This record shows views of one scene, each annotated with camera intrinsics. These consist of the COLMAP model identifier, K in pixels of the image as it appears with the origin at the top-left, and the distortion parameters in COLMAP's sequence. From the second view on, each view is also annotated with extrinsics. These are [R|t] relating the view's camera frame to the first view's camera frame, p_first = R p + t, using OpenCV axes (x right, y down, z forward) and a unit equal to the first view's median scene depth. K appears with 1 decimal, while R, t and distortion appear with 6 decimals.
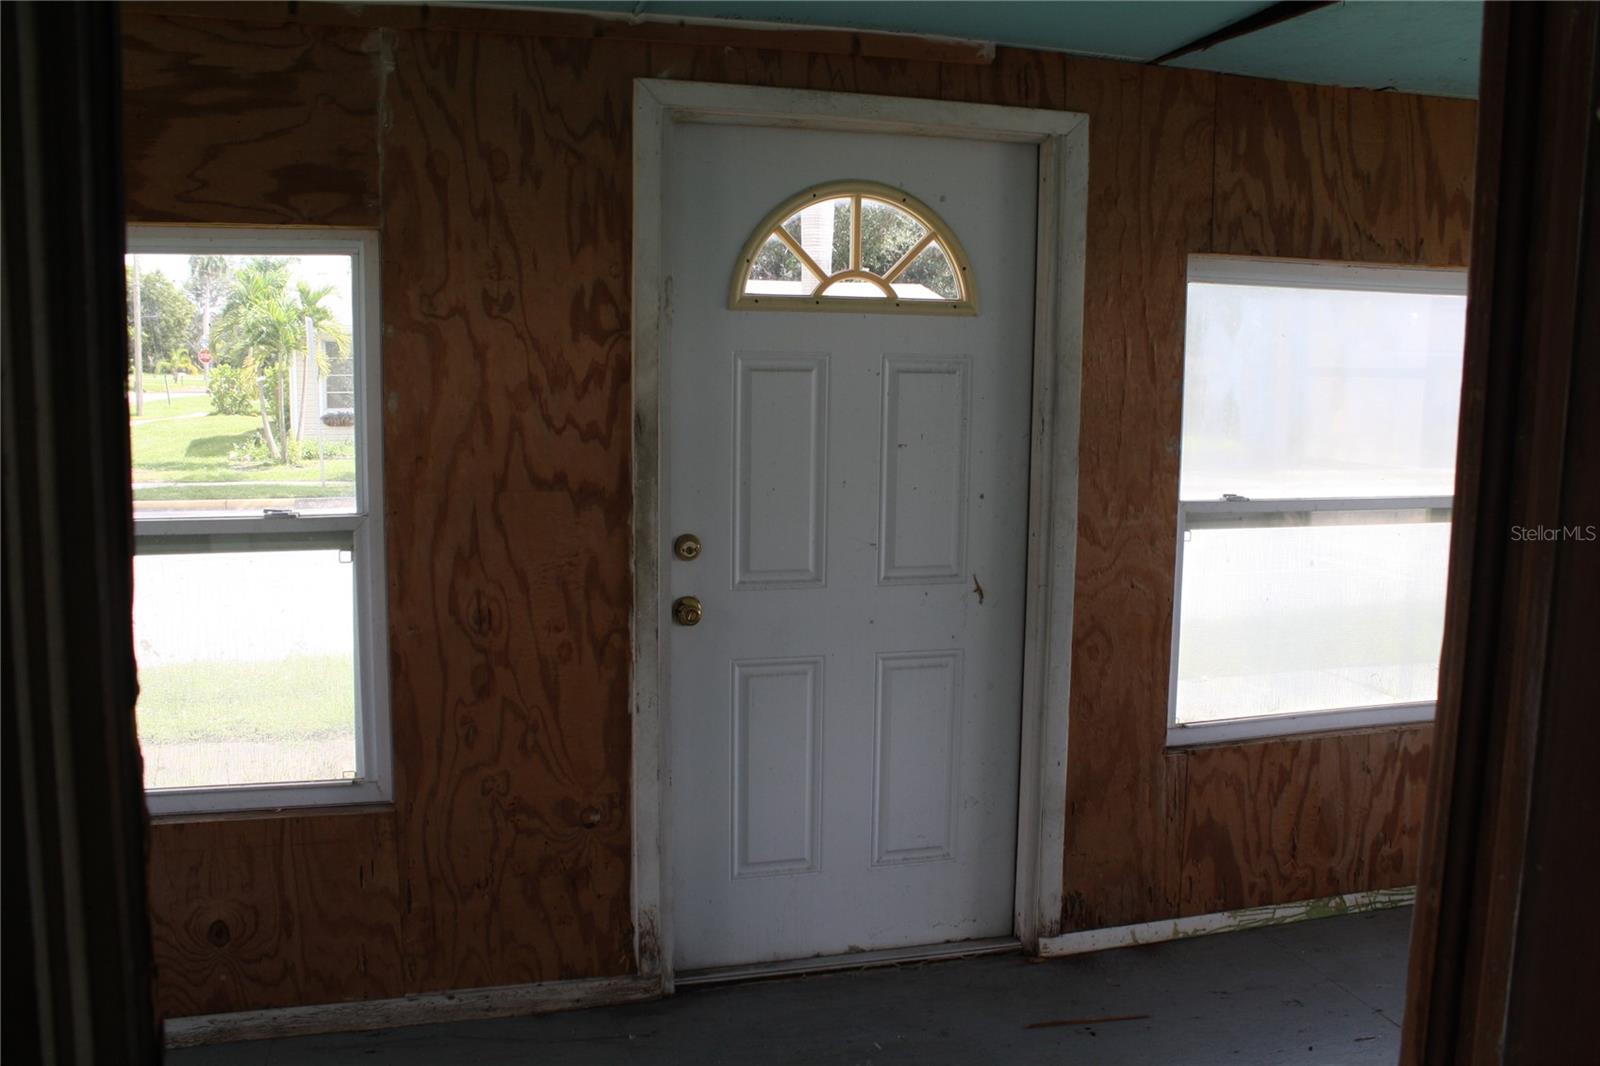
lens RADIAL K [[1355.1, 0, 806.5], [0, 1355.1, 528.4], [0, 0, 1]] dist [-0.158301, 0.138806]
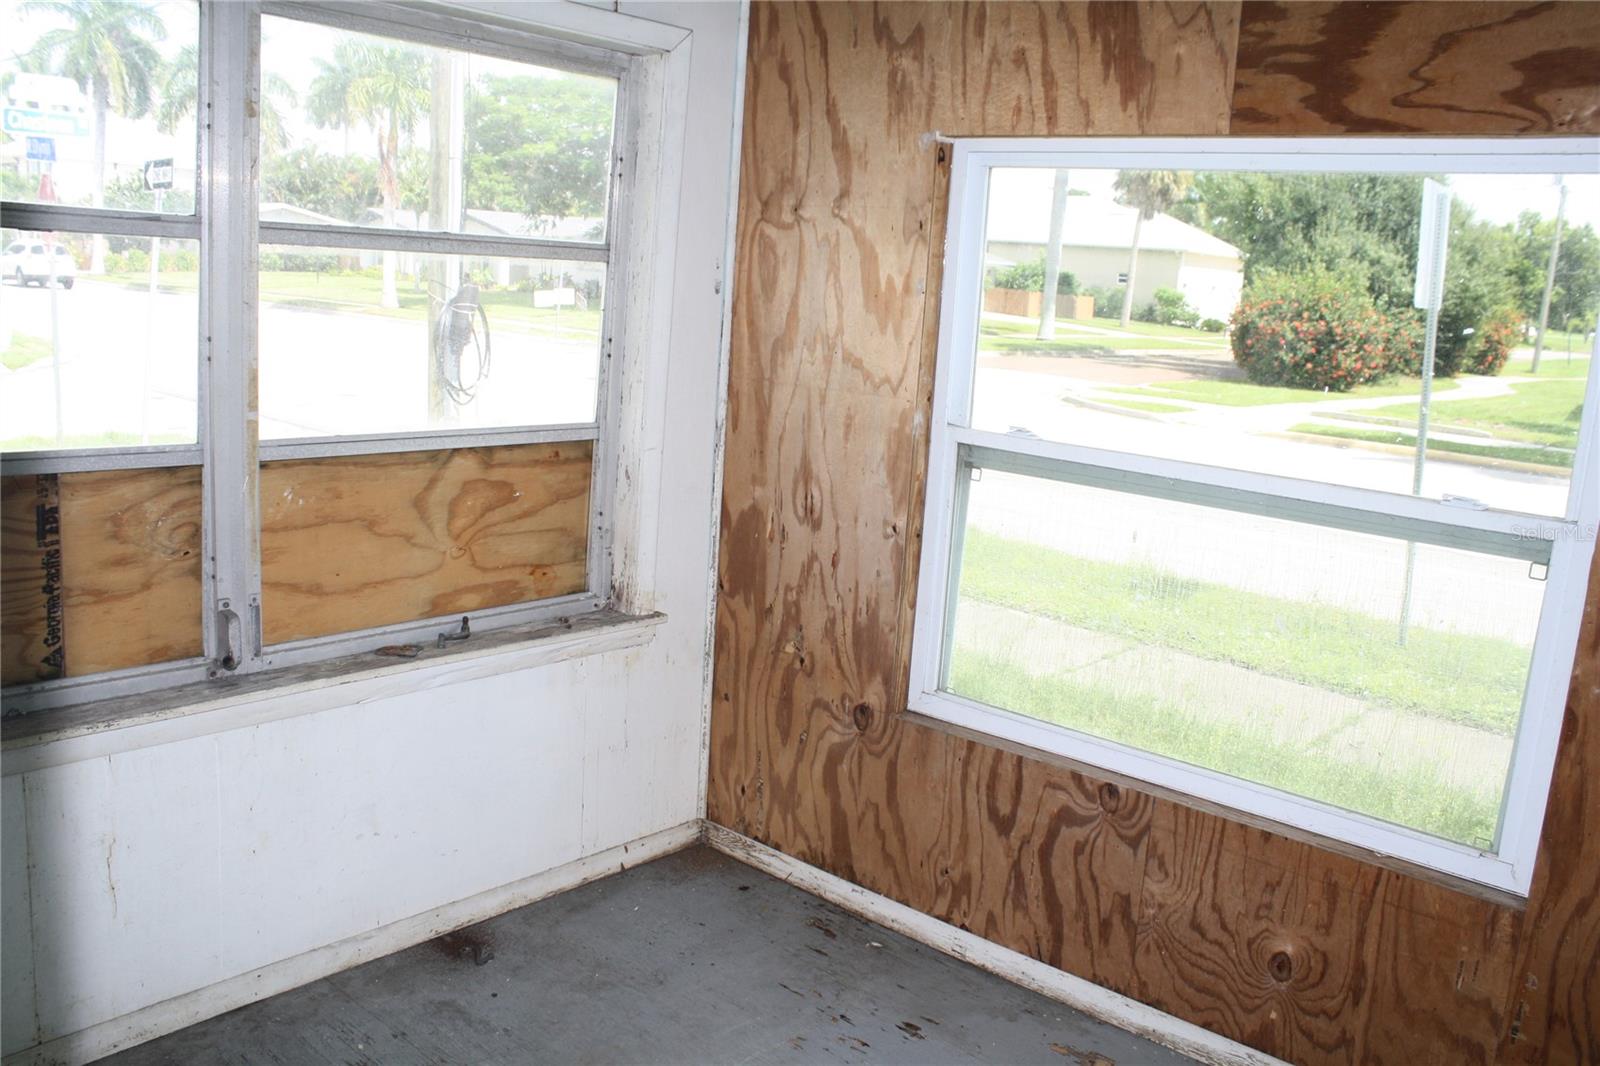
lens RADIAL K [[1355.1, 0, 799.3], [0, 1355.1, 533.0], [0, 0, 1]] dist [-0.158301, 0.138806]
pose [[0.550997, 0.186298, -0.813447, 0.028696], [-0.154759, 0.980666, 0.119767, -0.025919], [0.820032, 0.059897, 0.569175, 0.226997]]
